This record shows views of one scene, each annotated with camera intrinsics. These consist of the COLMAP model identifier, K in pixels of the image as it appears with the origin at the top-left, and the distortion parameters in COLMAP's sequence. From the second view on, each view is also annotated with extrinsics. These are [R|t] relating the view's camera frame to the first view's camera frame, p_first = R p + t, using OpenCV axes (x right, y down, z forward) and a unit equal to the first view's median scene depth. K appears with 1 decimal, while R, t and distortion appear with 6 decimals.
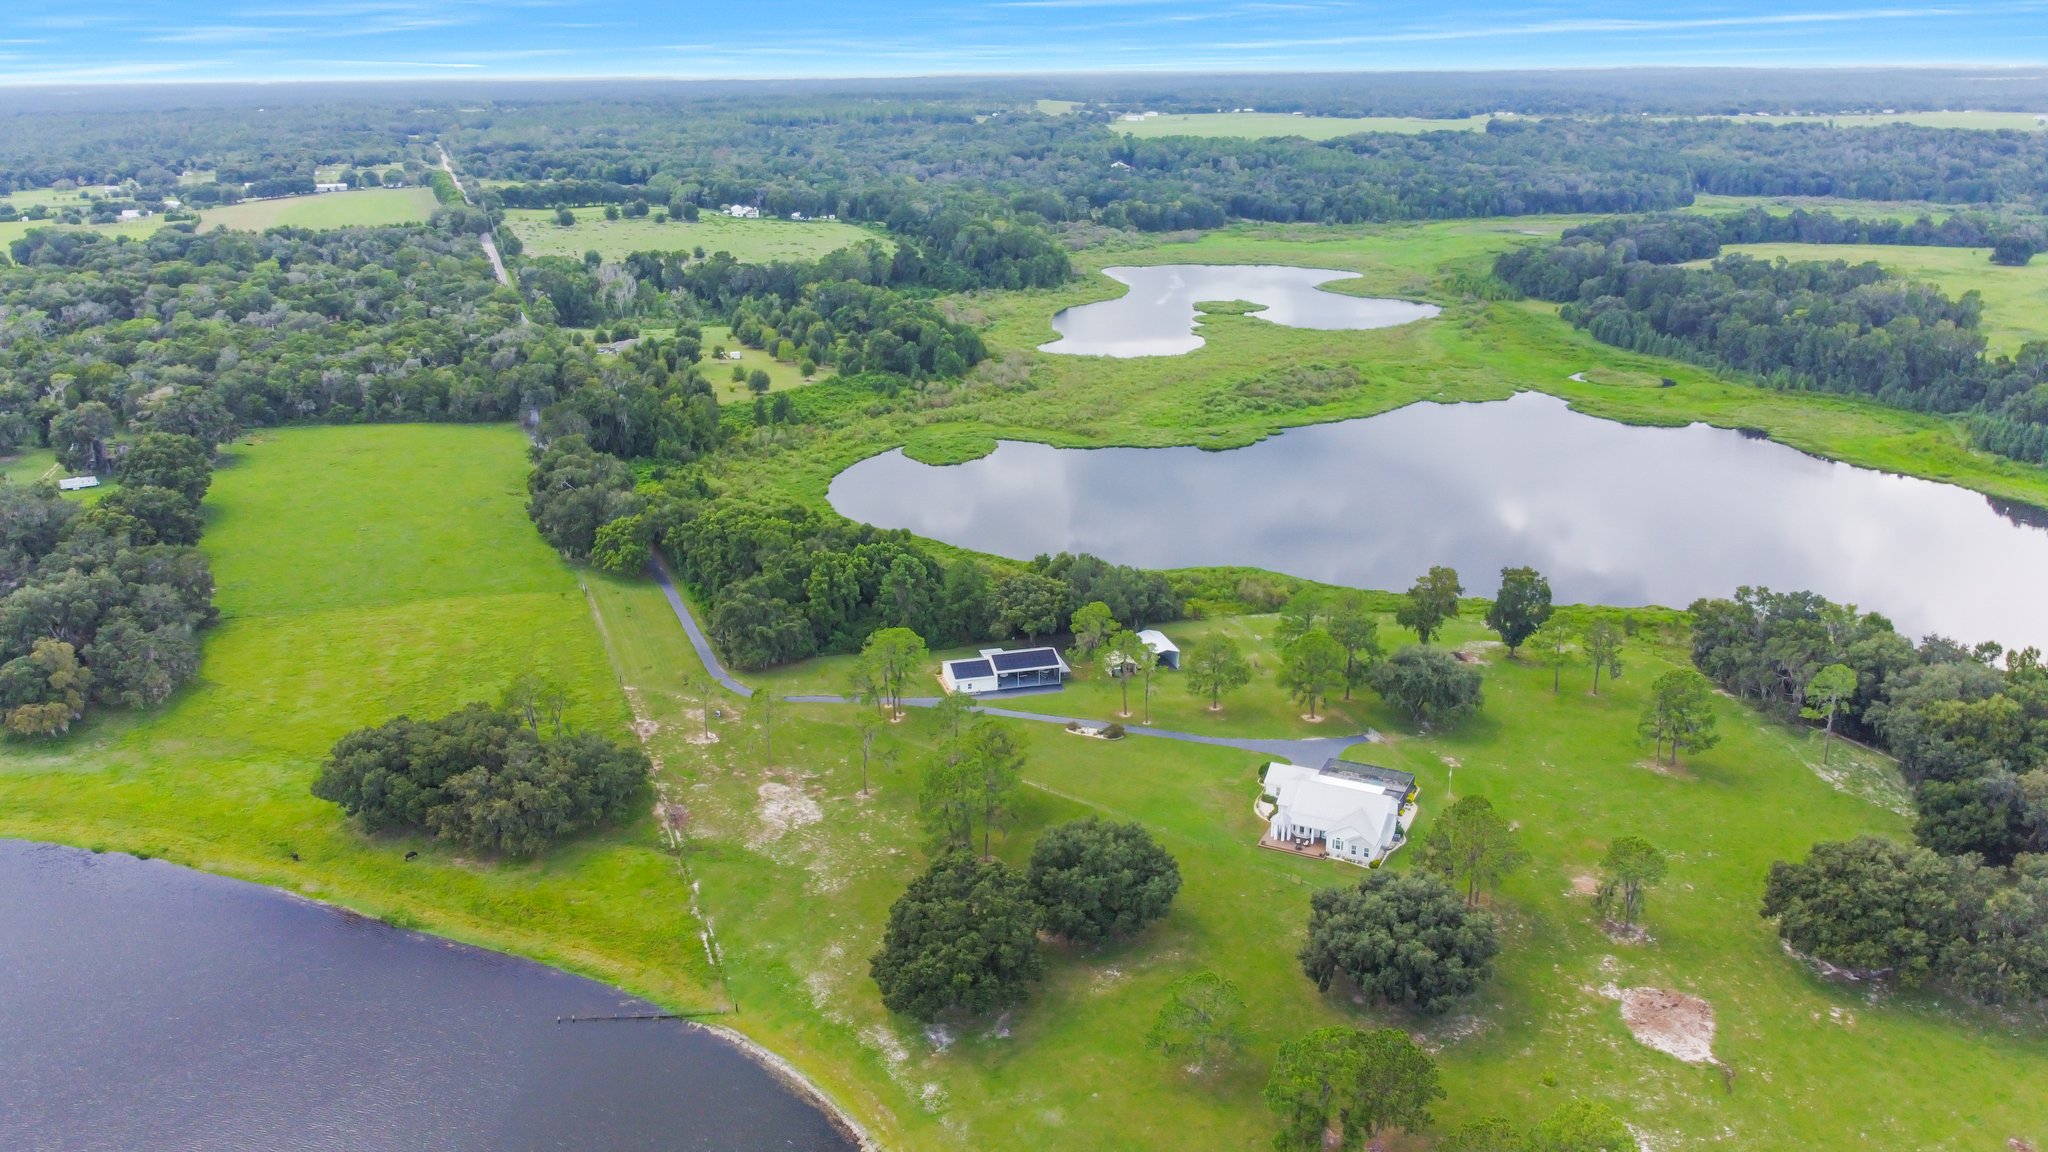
lens RADIAL K [[1545.4, 0, 1010.5], [0, 1545.4, 587.6], [0, 0, 1]] dist [-0.007716, 0.004454]
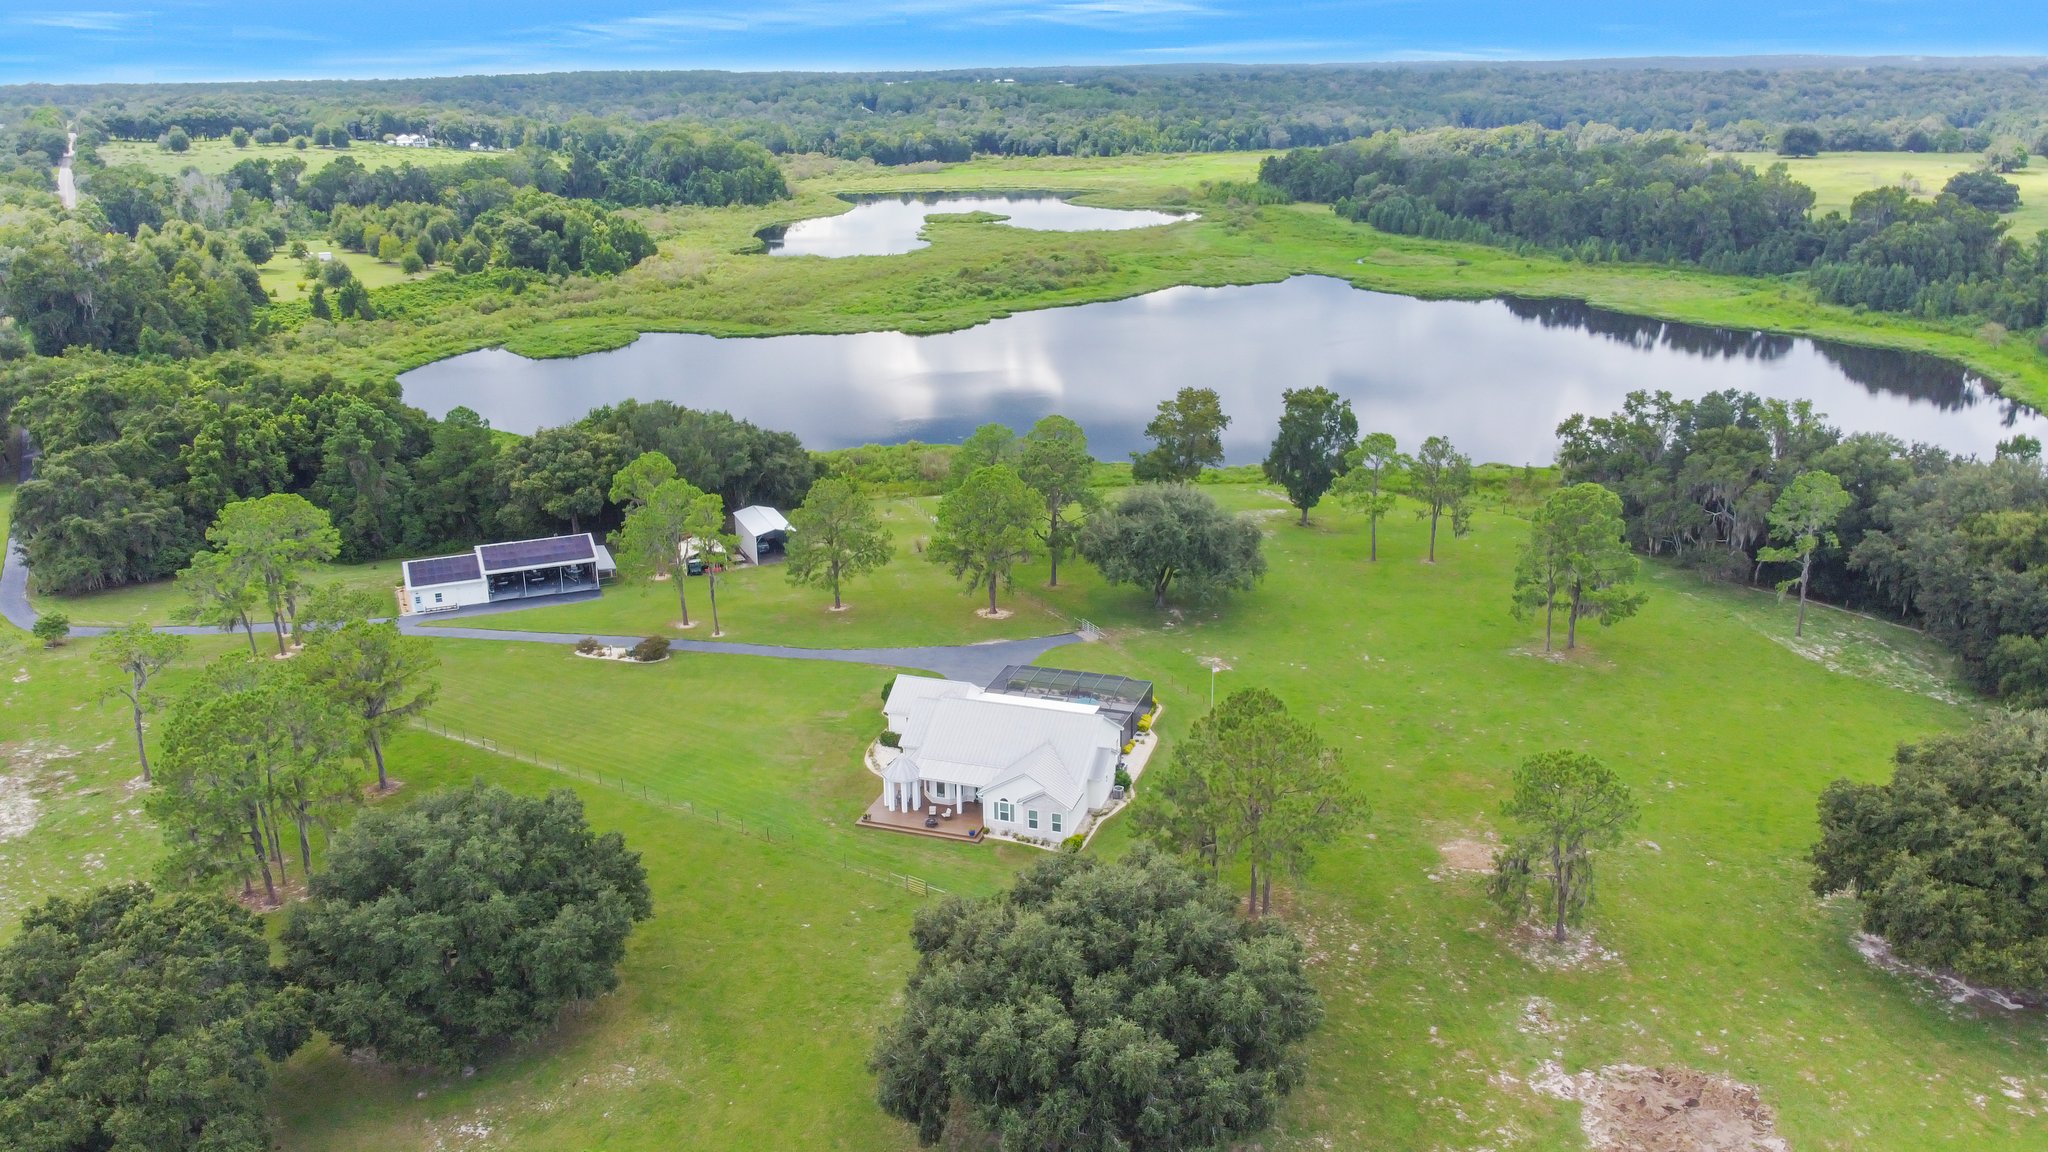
lens RADIAL K [[1545.4, 0, 1010.5], [0, 1545.4, 587.6], [0, 0, 1]] dist [-0.007716, 0.004454]
pose [[0.990272, -0.047024, 0.130960, 0.096076], [0.047452, 0.998874, -0.000143, 0.058582], [-0.130806, 0.006356, 0.991388, 0.309904]]
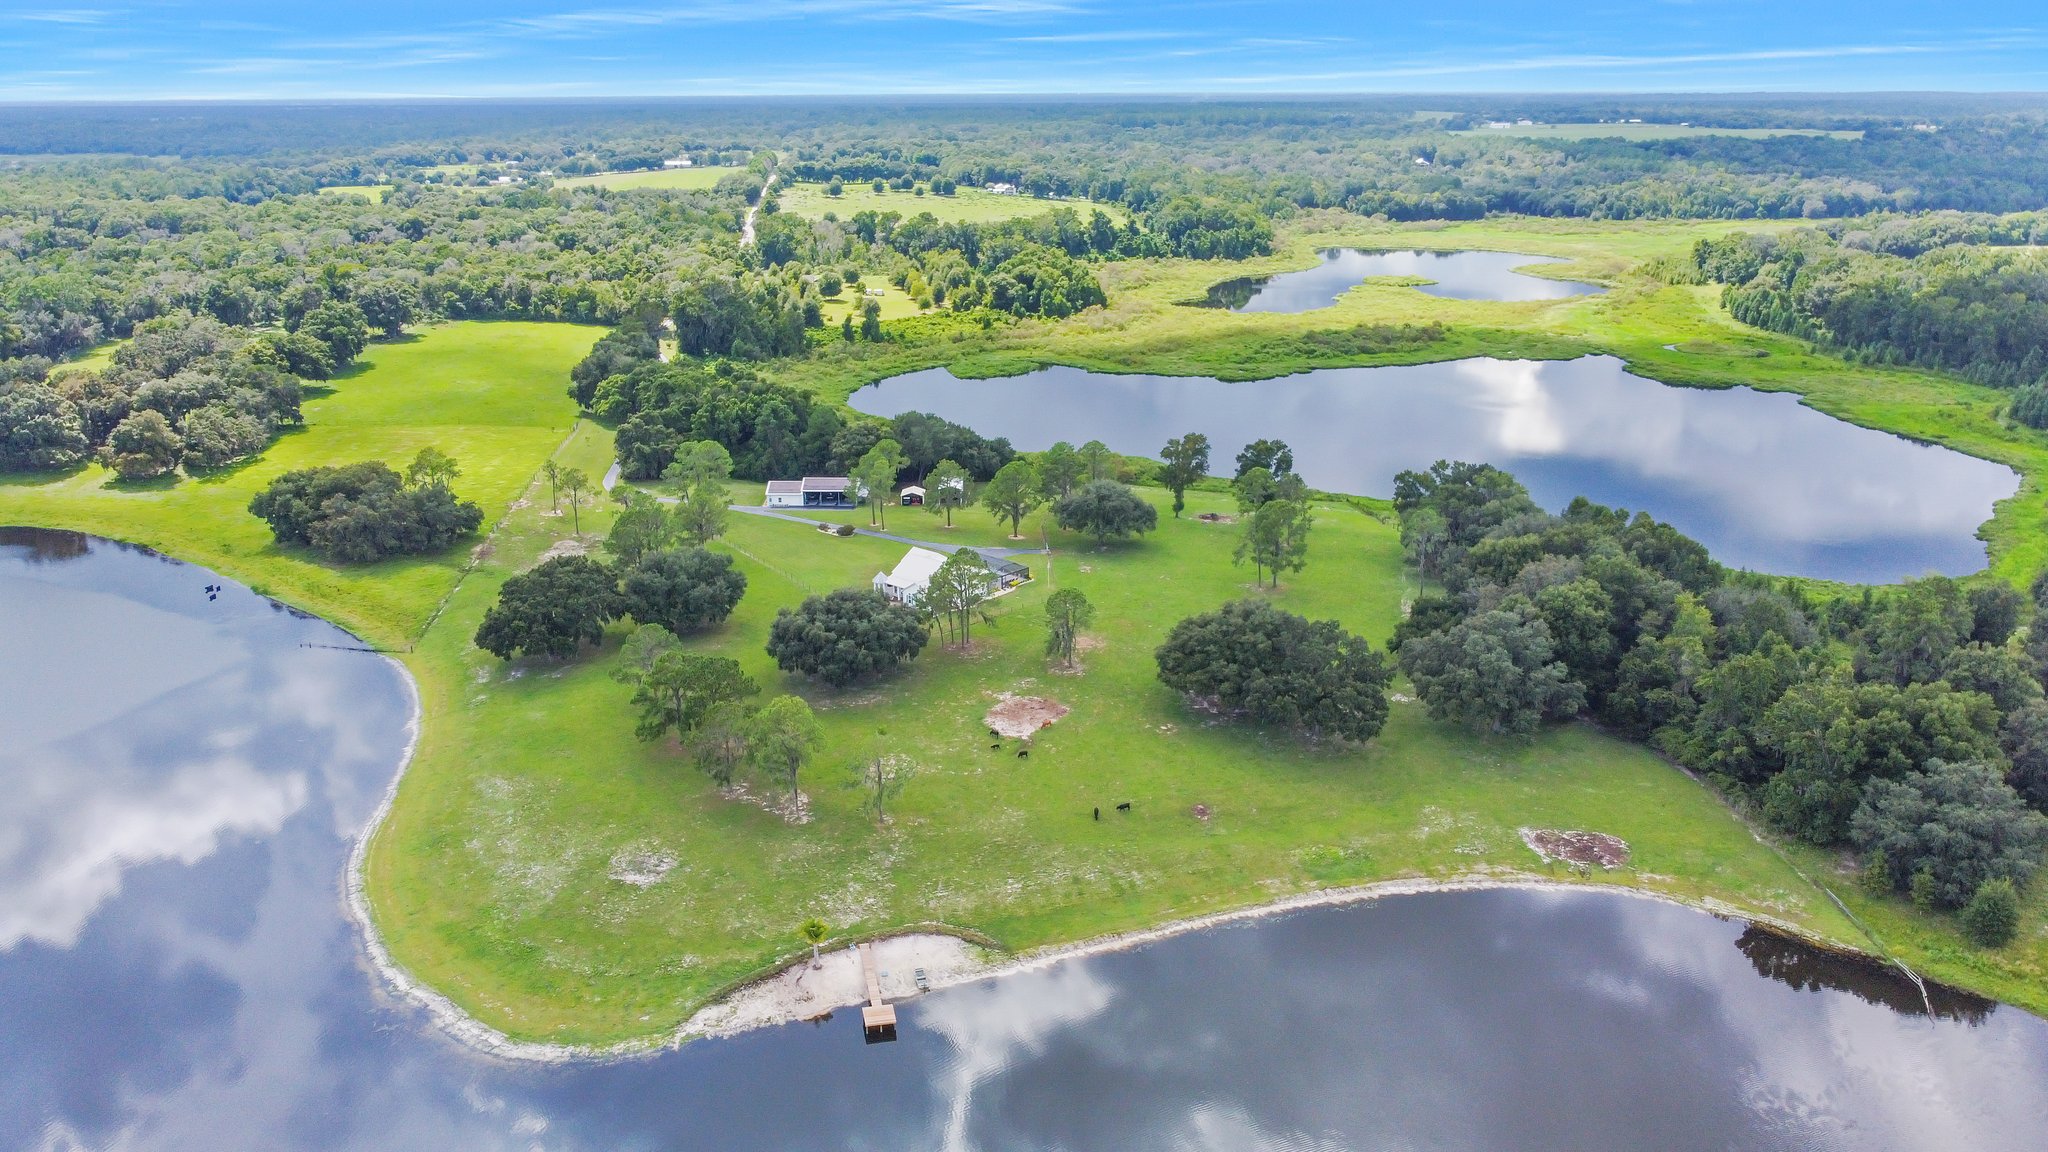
lens RADIAL K [[1547.6, 0, 1012.5], [0, 1547.6, 592.5], [0, 0, 1]] dist [-0.008447, -0.004159]
pose [[0.962517, 0.088614, -0.256337, 0.388677], [-0.090945, 0.995852, 0.002772, 0.096467], [0.255519, 0.020645, 0.966583, -0.108373]]
